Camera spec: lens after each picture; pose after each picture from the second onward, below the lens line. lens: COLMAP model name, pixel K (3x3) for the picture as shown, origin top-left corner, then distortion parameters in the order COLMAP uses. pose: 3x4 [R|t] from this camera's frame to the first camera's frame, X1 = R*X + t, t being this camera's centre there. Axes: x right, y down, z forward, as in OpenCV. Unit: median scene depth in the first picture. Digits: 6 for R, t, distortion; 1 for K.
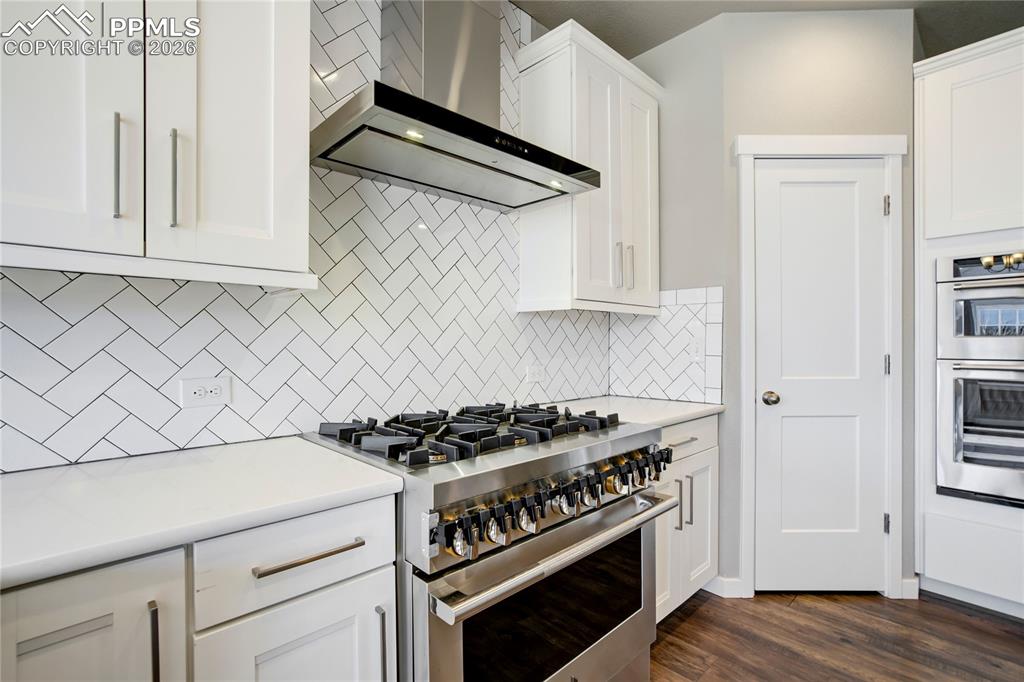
lens RADIAL K [[477.0, 0, 509.2], [0, 477.0, 342.6], [0, 0, 1]] dist [-0.035743, 0.016562]
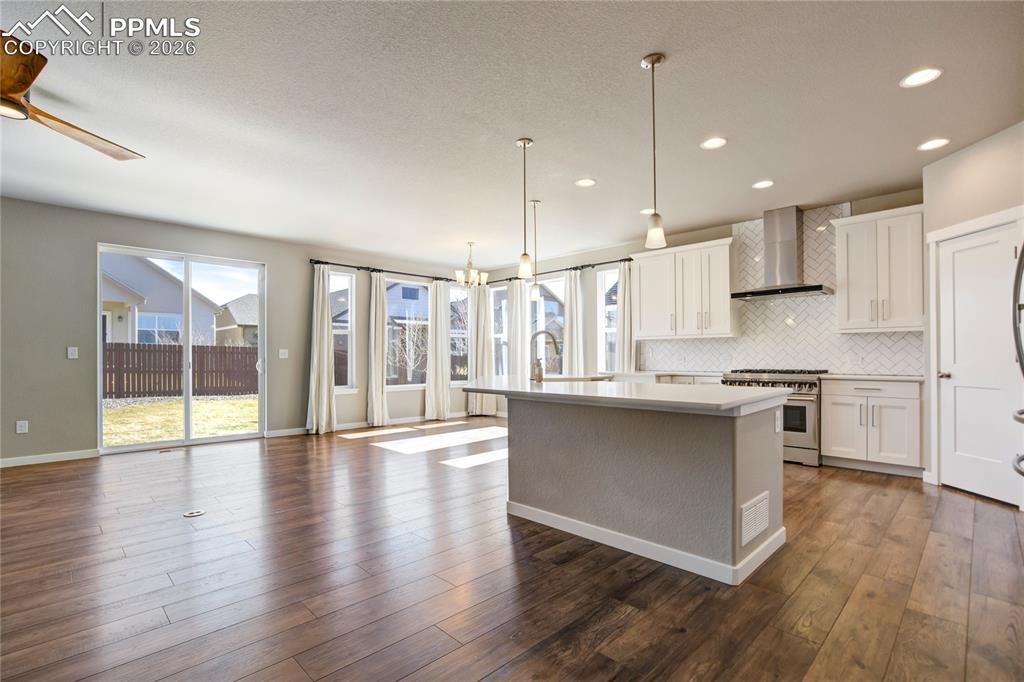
lens RADIAL K [[477.0, 0, 507.4], [0, 477.0, 354.8], [0, 0, 1]] dist [-0.035743, 0.016562]
pose [[0.010645, -0.004011, -0.999935, 2.490664], [0.005631, 0.999976, -0.003951, 0.041159], [0.999927, -0.005589, 0.010667, -0.729597]]
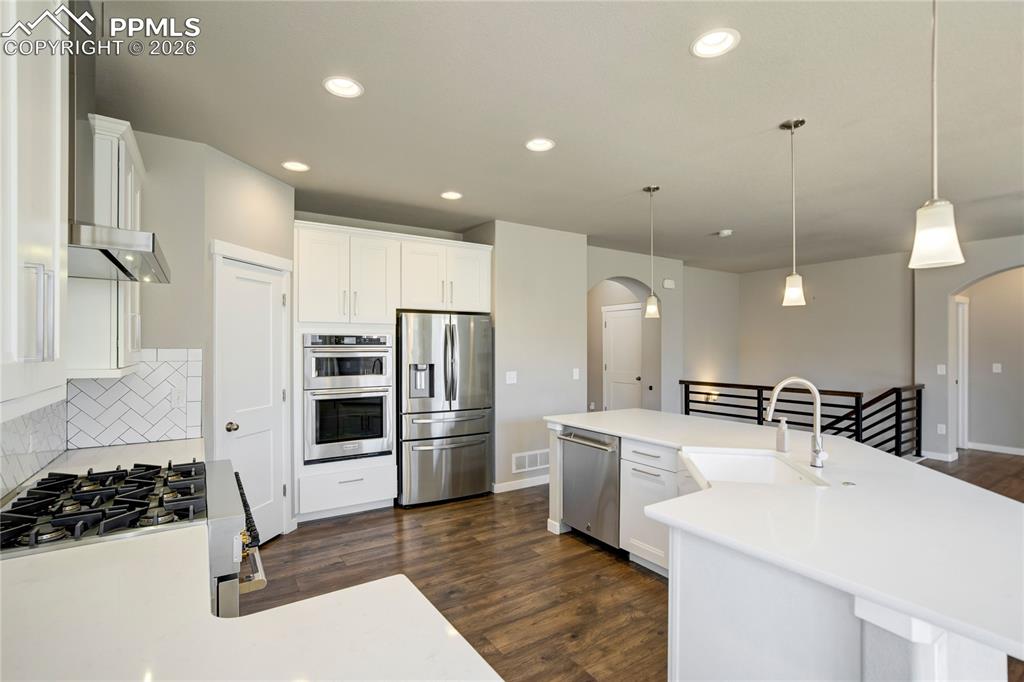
lens RADIAL K [[477.0, 0, 503.6], [0, 477.0, 343.9], [0, 0, 1]] dist [-0.035743, 0.016562]
pose [[0.188934, 0.004529, 0.981979, -0.752844], [-0.001736, 0.999989, -0.004278, -0.140516], [-0.981988, -0.000896, 0.188940, -0.092127]]
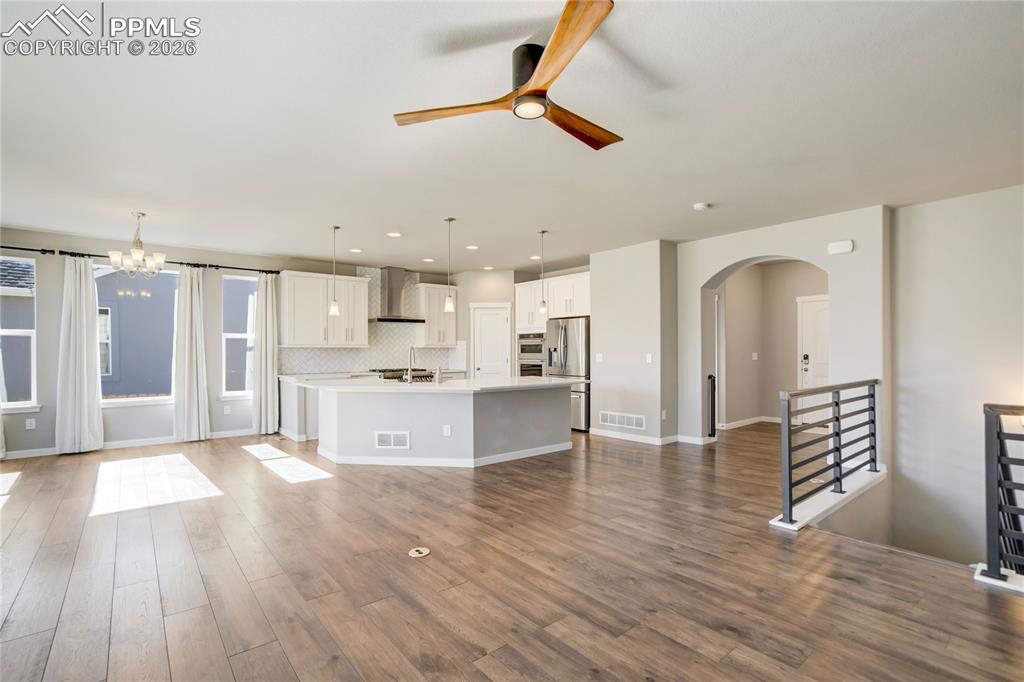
lens RADIAL K [[477.0, 0, 500.8], [0, 477.0, 349.6], [0, 0, 1]] dist [-0.035743, 0.016562]
pose [[0.995211, -0.002616, -0.097717, 1.232213], [0.002452, 0.999995, -0.001804, -0.039501], [0.097721, 0.001555, 0.995213, -3.227334]]
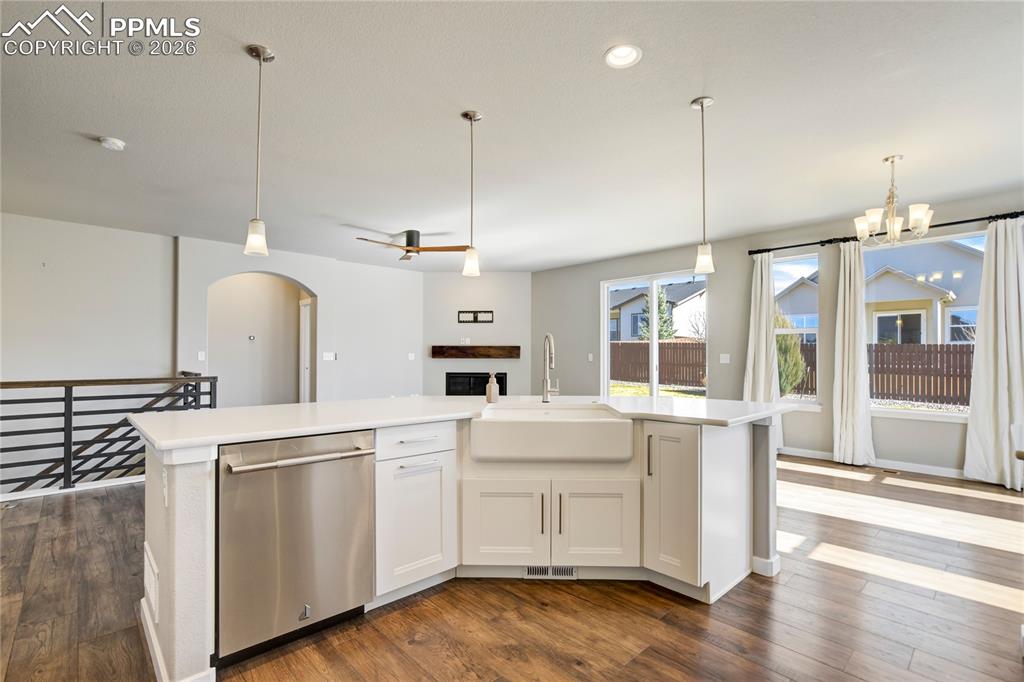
lens RADIAL K [[477.0, 0, 512.3], [0, 477.0, 350.2], [0, 0, 1]] dist [-0.035743, 0.016562]
pose [[-0.999931, -0.002264, 0.011514, 0.552560], [-0.002407, 0.999920, -0.012385, -0.000950], [-0.011485, -0.012412, -0.999857, 0.859608]]
